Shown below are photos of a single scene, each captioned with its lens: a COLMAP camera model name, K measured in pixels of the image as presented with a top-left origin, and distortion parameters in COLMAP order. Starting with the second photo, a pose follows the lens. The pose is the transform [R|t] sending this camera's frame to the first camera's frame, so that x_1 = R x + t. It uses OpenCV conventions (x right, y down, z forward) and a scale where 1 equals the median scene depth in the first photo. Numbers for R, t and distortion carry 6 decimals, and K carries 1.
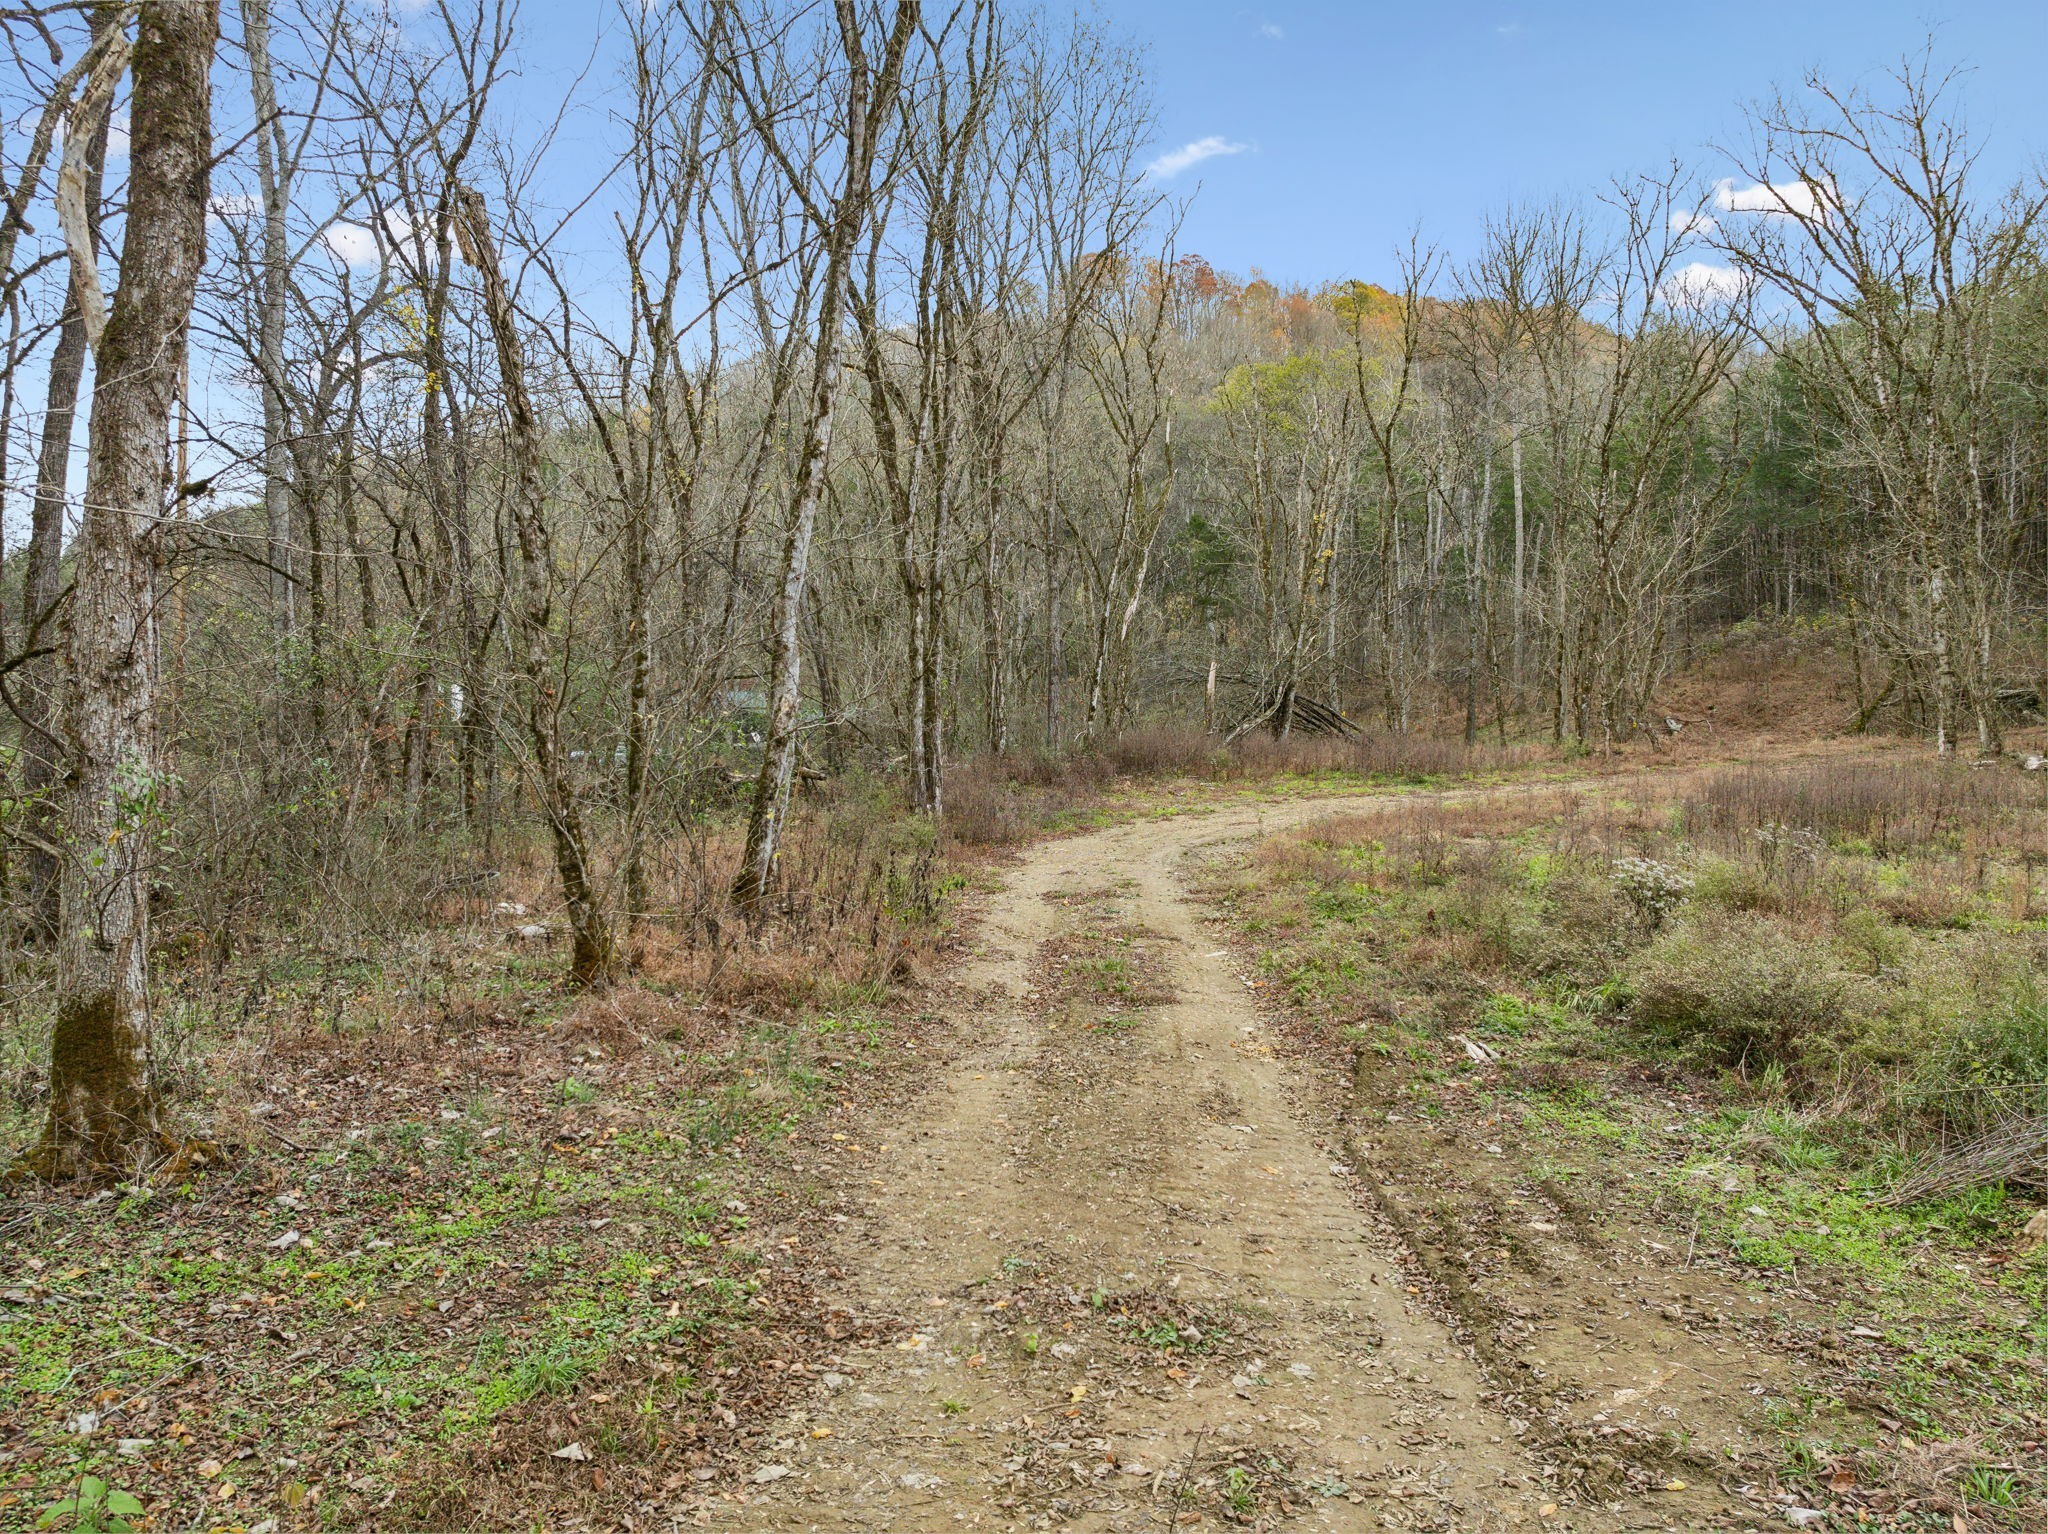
lens RADIAL K [[1440.1, 0, 1022.5], [0, 1440.1, 777.4], [0, 0, 1]] dist [-0.045589, 0.011910]
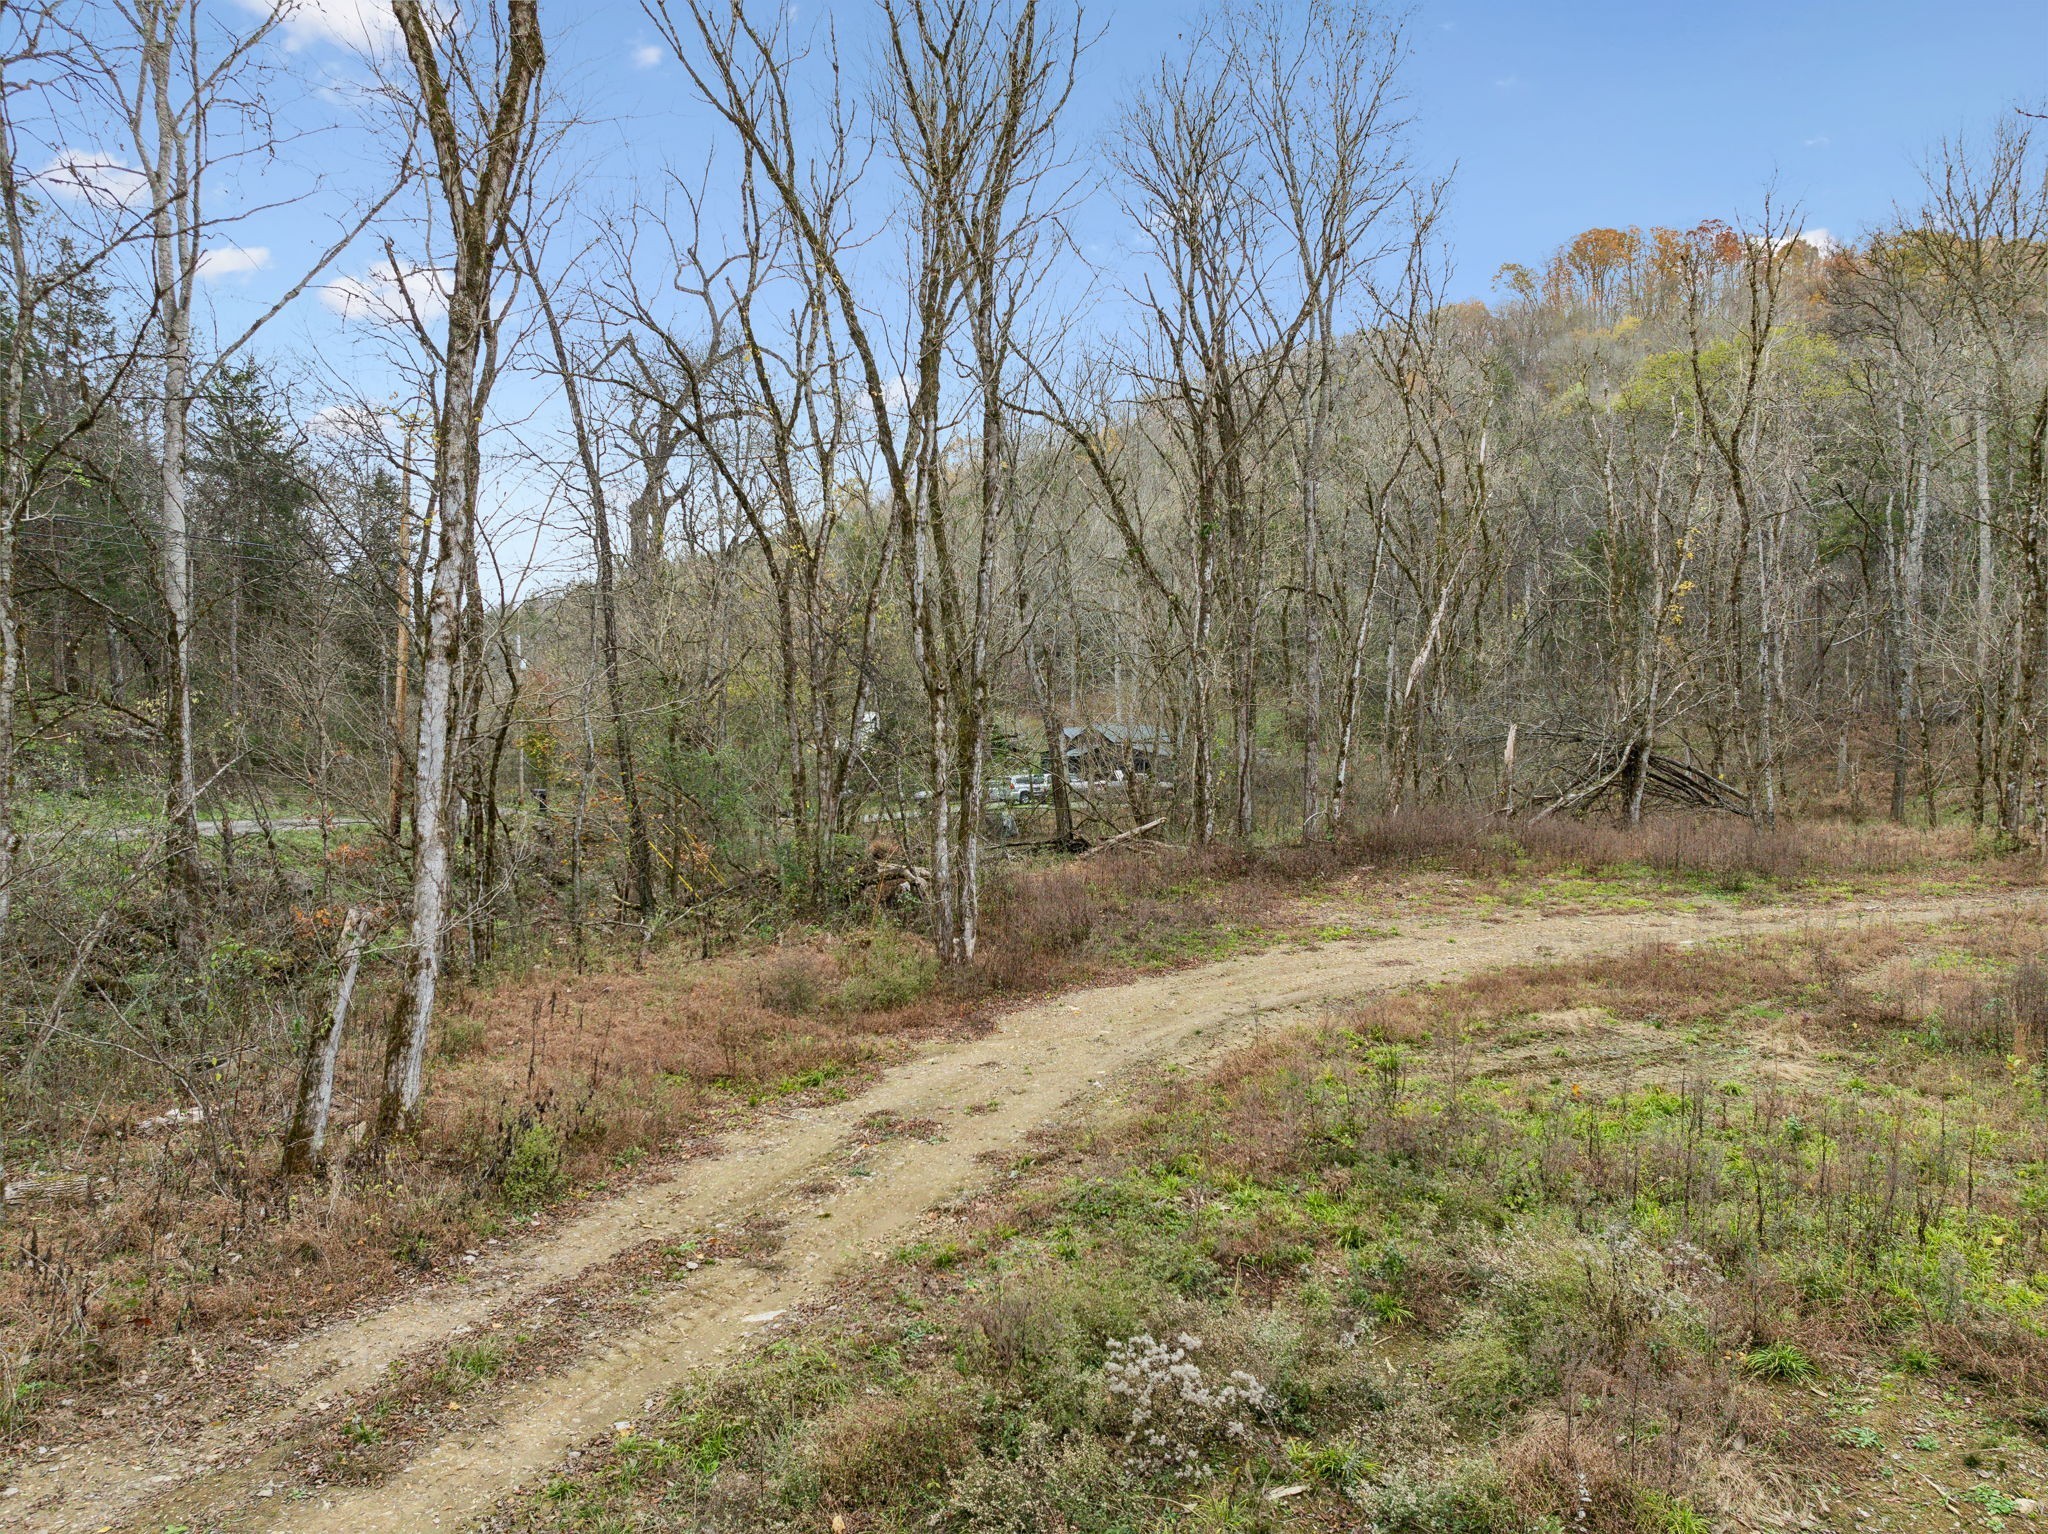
lens RADIAL K [[1447.2, 0, 1023.3], [0, 1447.2, 768.1], [0, 0, 1]] dist [-0.068563, 0.045659]
pose [[0.940800, 0.014216, -0.338665, 0.141108], [-0.017479, 0.999826, -0.006588, -0.041866], [0.338512, 0.012117, 0.940884, 0.107515]]
